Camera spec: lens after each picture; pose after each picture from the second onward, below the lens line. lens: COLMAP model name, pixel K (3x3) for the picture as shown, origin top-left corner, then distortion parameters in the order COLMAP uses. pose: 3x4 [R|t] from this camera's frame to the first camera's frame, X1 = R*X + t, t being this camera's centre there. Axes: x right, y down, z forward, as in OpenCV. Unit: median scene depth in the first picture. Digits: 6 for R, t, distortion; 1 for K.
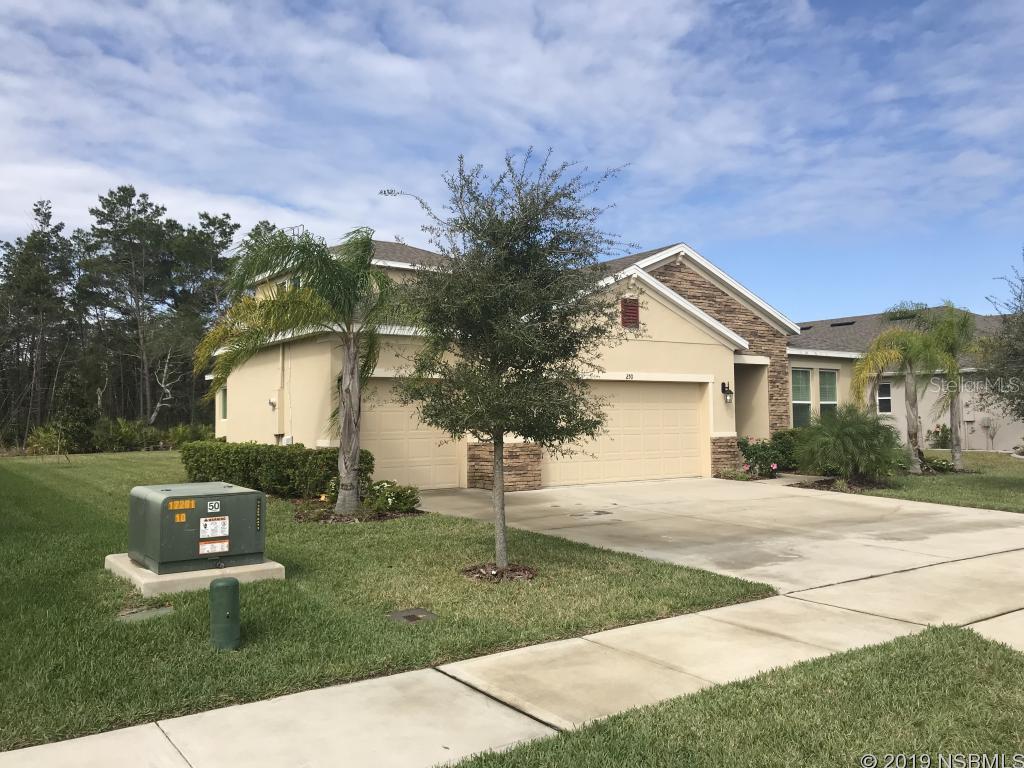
lens RADIAL K [[838.4, 0, 522.4], [0, 838.4, 386.7], [0, 0, 1]] dist [-0.005448, 0.039543]
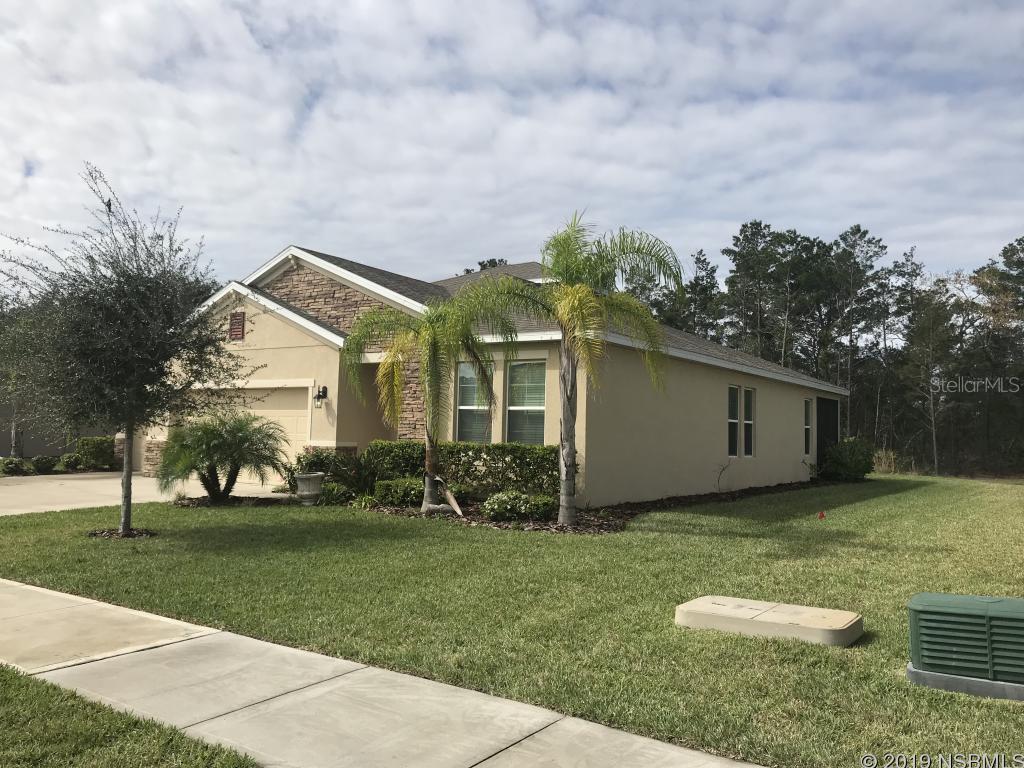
lens RADIAL K [[838.4, 0, 522.4], [0, 838.4, 386.7], [0, 0, 1]] dist [-0.005448, 0.039543]
pose [[0.381155, -0.035576, -0.923827, 0.427546], [0.010250, 0.999361, -0.034256, 0.010618], [0.924454, 0.003587, 0.381276, 0.314444]]
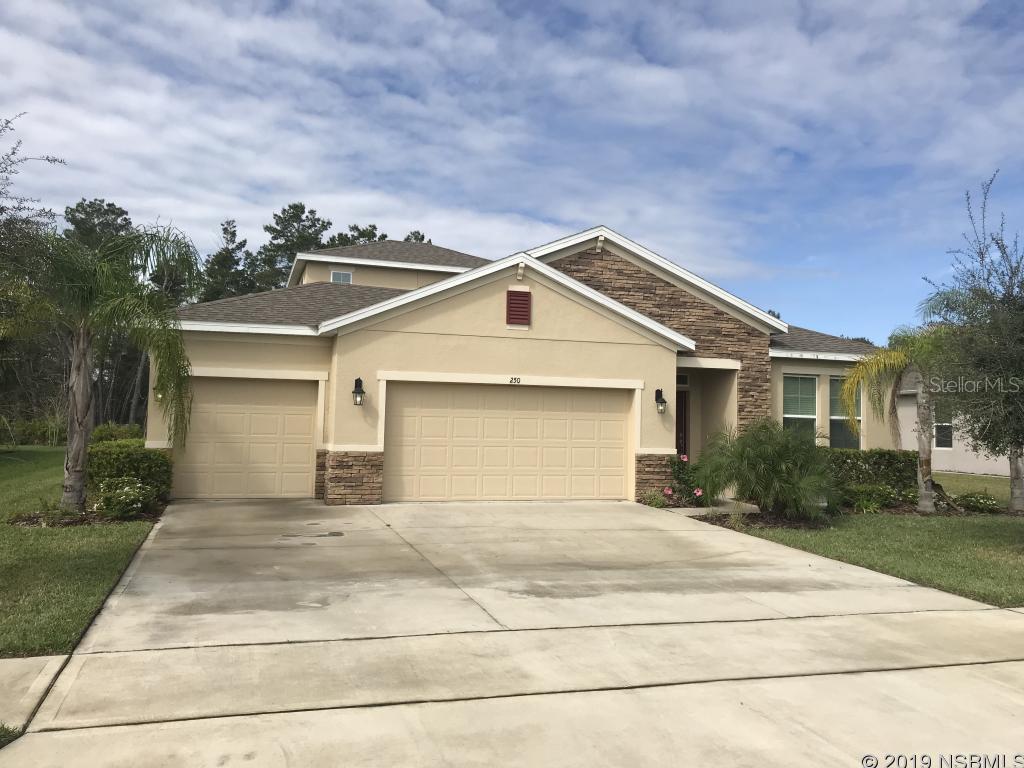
lens RADIAL K [[832.9, 0, 519.2], [0, 832.9, 381.0], [0, 0, 1]] dist [0.057886, -0.048876]
pose [[0.954422, 0.013277, -0.298164, 0.131455], [-0.018471, 0.999723, -0.014607, 0.000426], [0.297887, 0.019449, 0.954403, 0.058356]]
